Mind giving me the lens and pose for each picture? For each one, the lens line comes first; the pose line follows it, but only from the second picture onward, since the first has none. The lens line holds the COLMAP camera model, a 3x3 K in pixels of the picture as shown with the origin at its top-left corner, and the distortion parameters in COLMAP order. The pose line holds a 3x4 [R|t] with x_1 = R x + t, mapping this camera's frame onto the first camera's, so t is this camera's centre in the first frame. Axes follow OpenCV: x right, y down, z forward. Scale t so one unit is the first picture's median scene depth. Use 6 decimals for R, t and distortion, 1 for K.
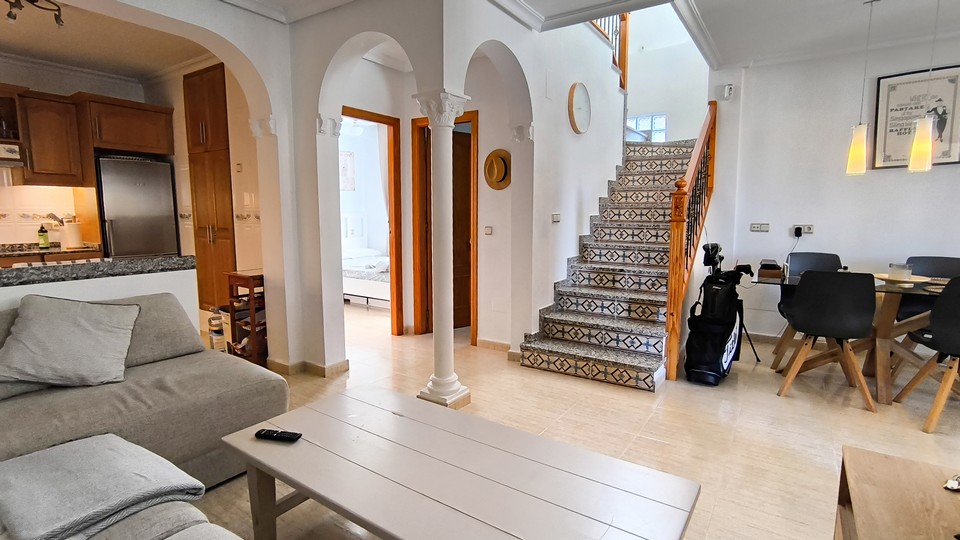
lens RADIAL K [[461.6, 0, 483.8], [0, 461.6, 267.7], [0, 0, 1]] dist [-0.031102, 0.013151]
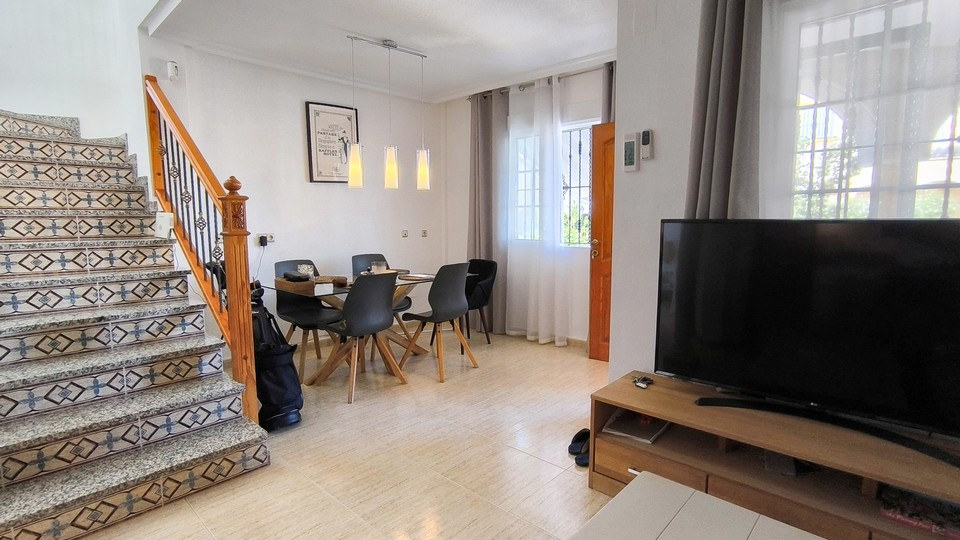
lens RADIAL K [[461.6, 0, 481.4], [0, 461.6, 270.3], [0, 0, 1]] dist [-0.031102, 0.013151]
pose [[0.150118, -0.112886, 0.982202, -0.236002], [0.119722, 0.988225, 0.095280, -0.061550], [-0.981392, 0.103288, 0.161866, 0.442724]]
